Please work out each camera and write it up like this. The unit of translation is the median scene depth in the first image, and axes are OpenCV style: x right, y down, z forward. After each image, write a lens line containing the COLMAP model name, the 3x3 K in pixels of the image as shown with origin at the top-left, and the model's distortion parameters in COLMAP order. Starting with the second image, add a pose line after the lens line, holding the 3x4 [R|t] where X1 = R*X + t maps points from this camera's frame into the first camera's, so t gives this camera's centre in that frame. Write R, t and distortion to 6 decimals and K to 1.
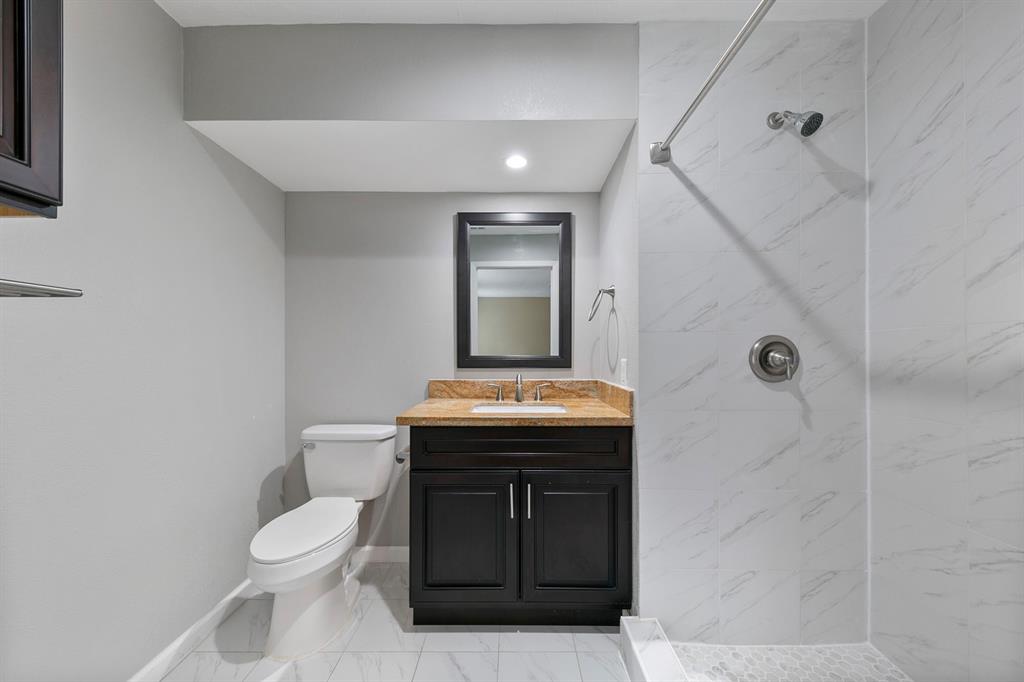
lens RADIAL K [[352.5, 0, 513.0], [0, 352.5, 355.9], [0, 0, 1]] dist [-0.000191, -0.000008]
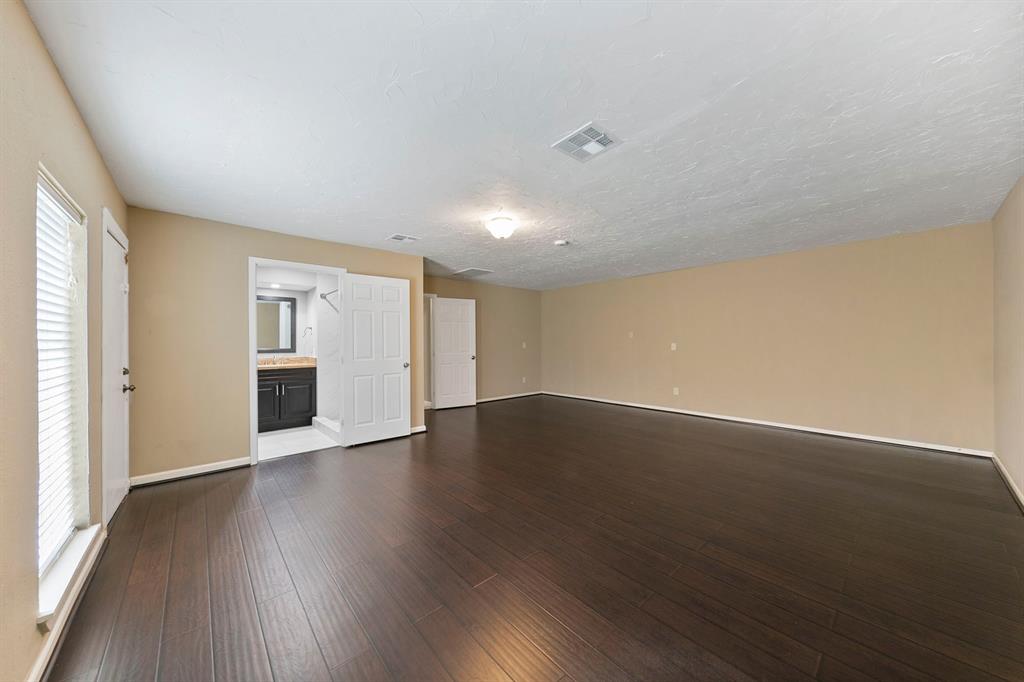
lens RADIAL K [[354.7, 0, 516.7], [0, 354.7, 342.9], [0, 0, 1]] dist [0.015740, -0.005733]
pose [[0.742965, -0.008328, 0.669279, -0.580352], [0.008452, 0.999960, 0.003060, -0.049847], [-0.669277, 0.003383, 0.743005, -3.097616]]
